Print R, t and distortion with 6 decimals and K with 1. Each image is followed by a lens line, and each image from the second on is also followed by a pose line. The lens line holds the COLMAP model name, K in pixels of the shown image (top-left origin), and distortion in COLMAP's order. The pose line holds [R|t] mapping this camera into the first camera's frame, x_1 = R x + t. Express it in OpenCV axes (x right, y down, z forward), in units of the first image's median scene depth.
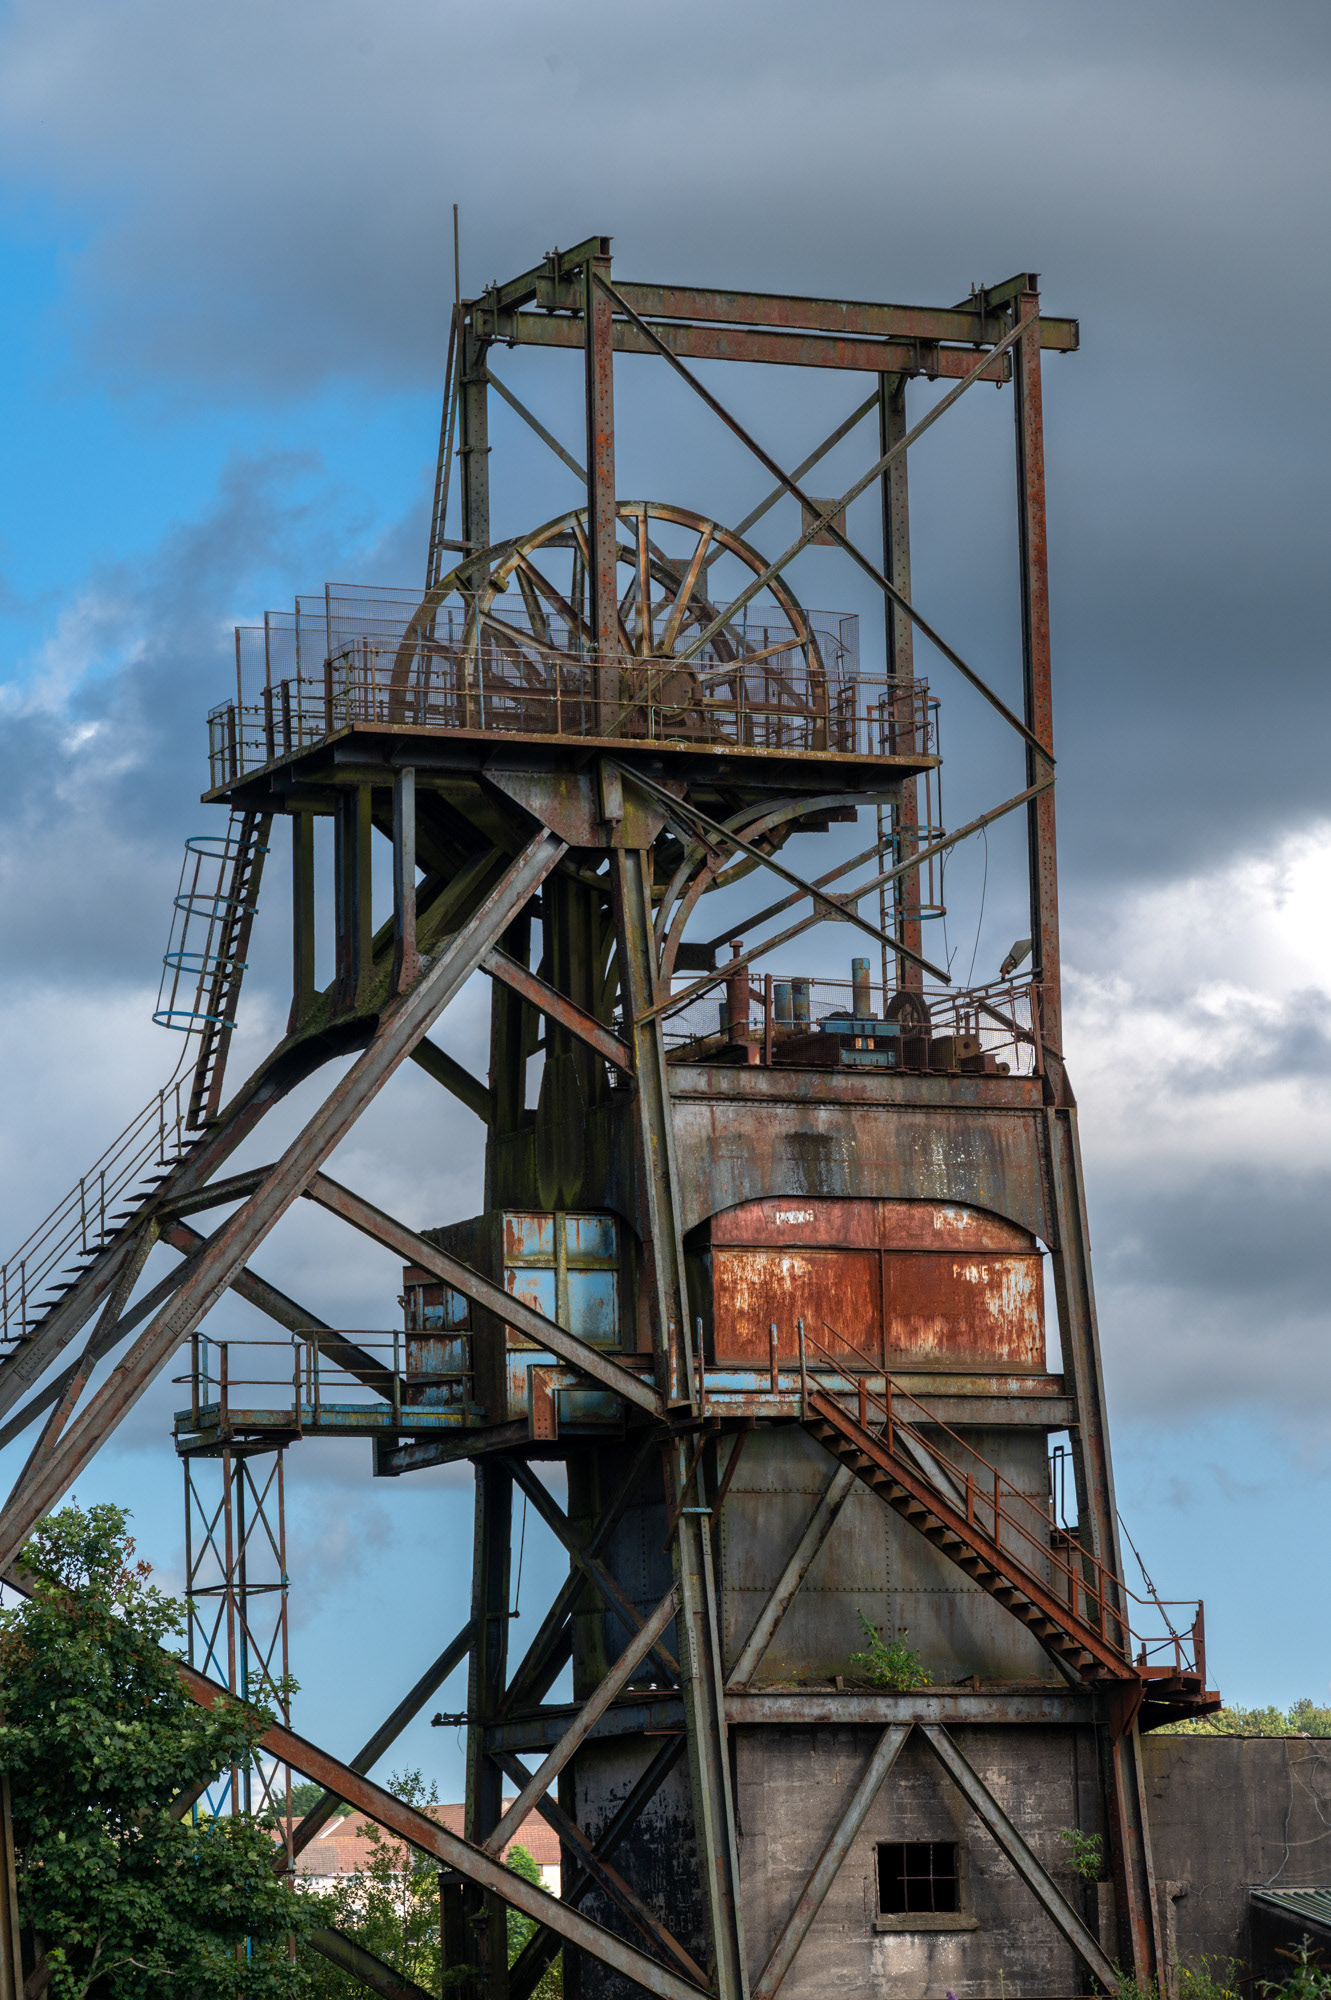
lens RADIAL K [[7754.8, 0, 668.5], [0, 7754.8, 1004.0], [0, 0, 1]] dist [-0.346761, 0.000000]
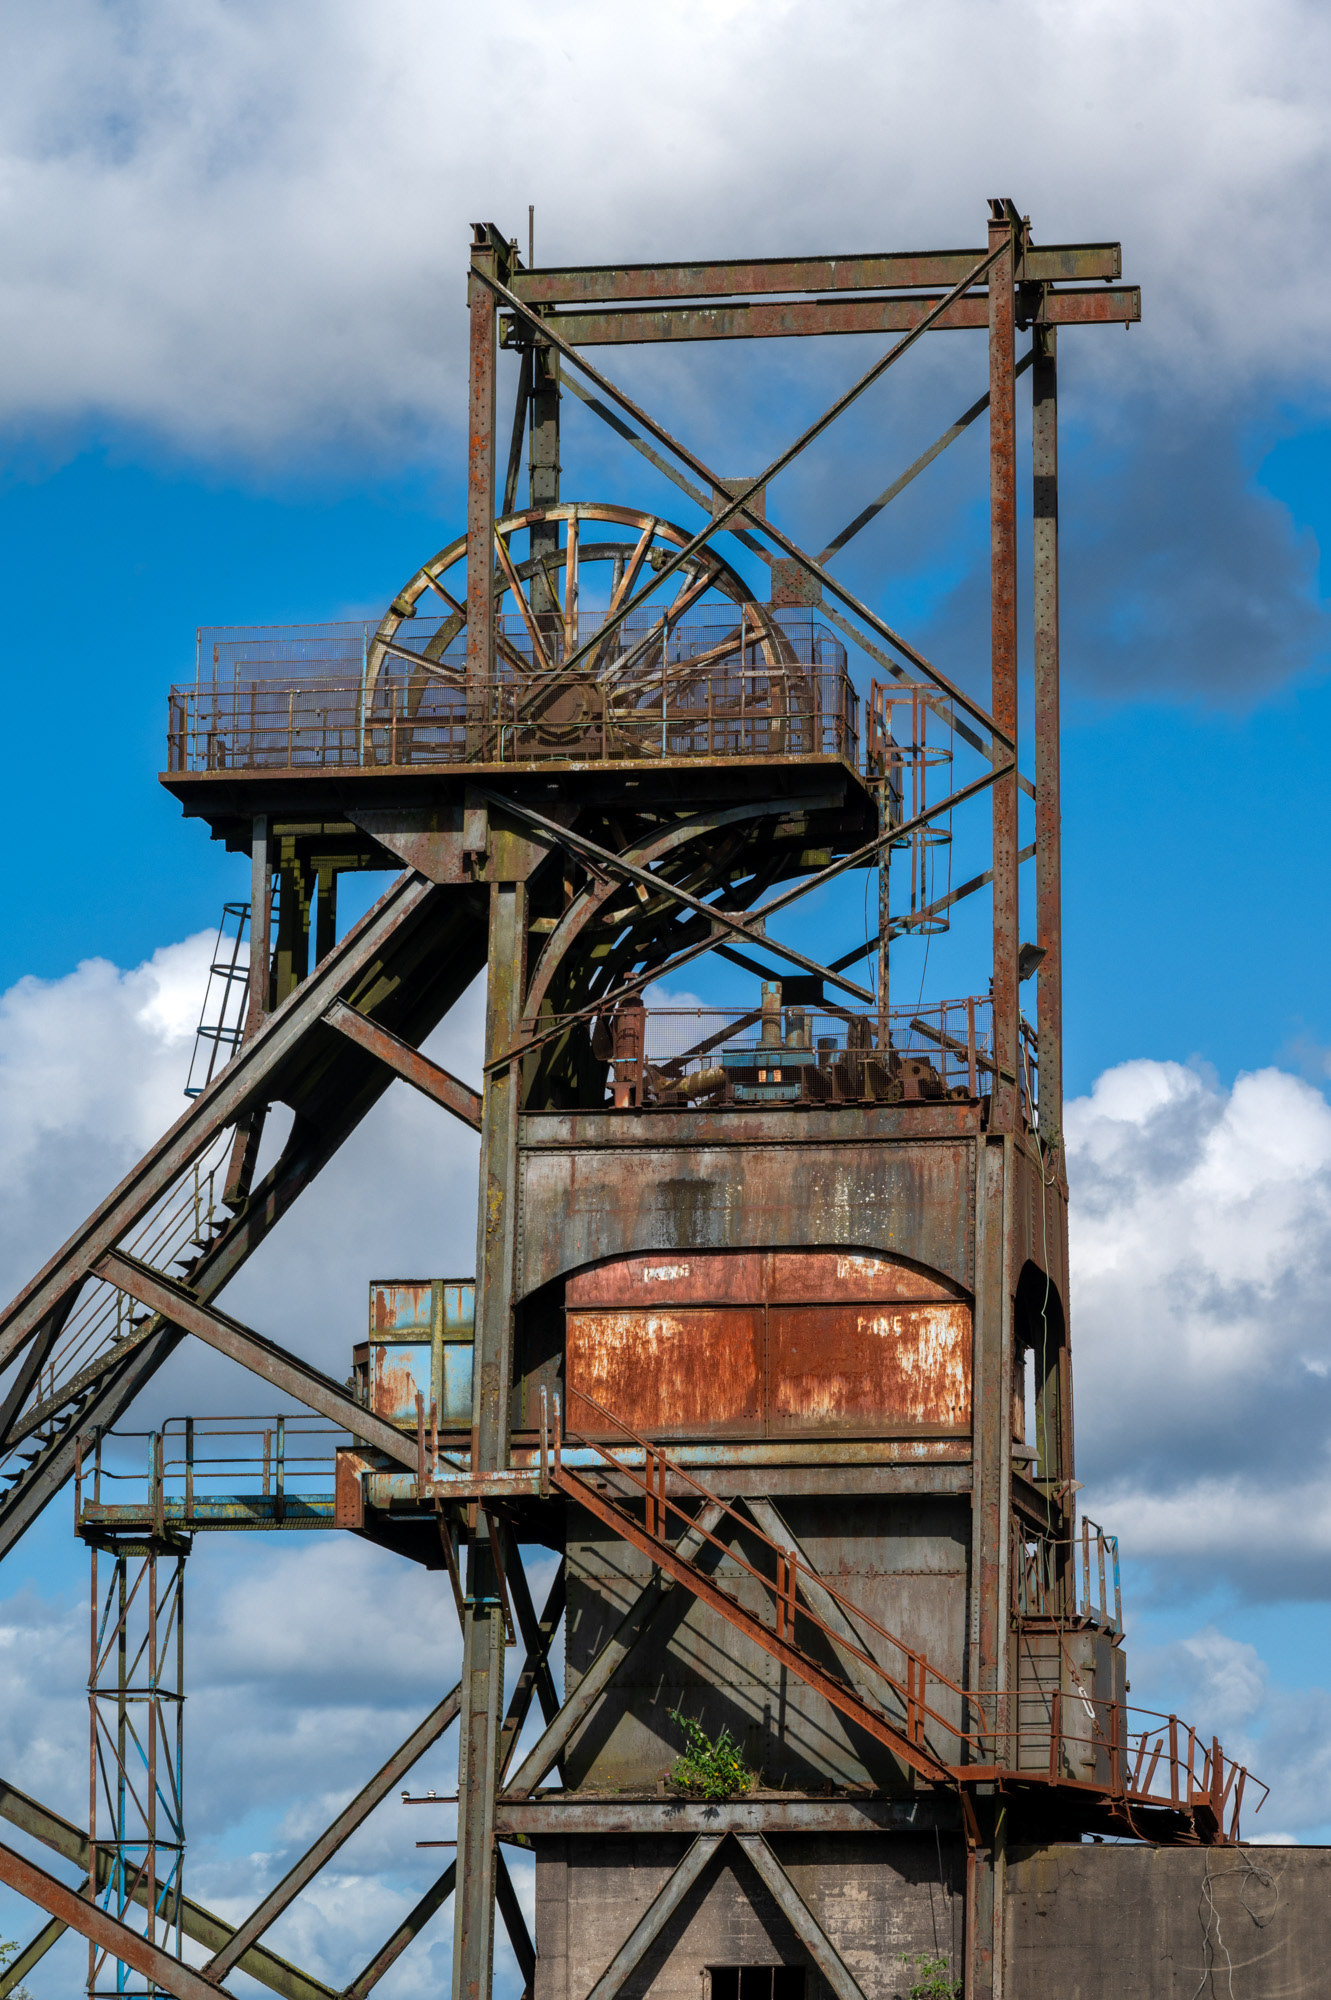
lens RADIAL K [[7285.4, 0, 656.7], [0, 7285.4, 1011.9], [0, 0, 1]] dist [-0.254951, 0.000000]
pose [[0.832507, -0.066289, -0.550034, 0.484518], [0.061102, 0.997745, -0.027764, 0.020543], [0.550634, -0.010494, 0.834681, 0.288095]]
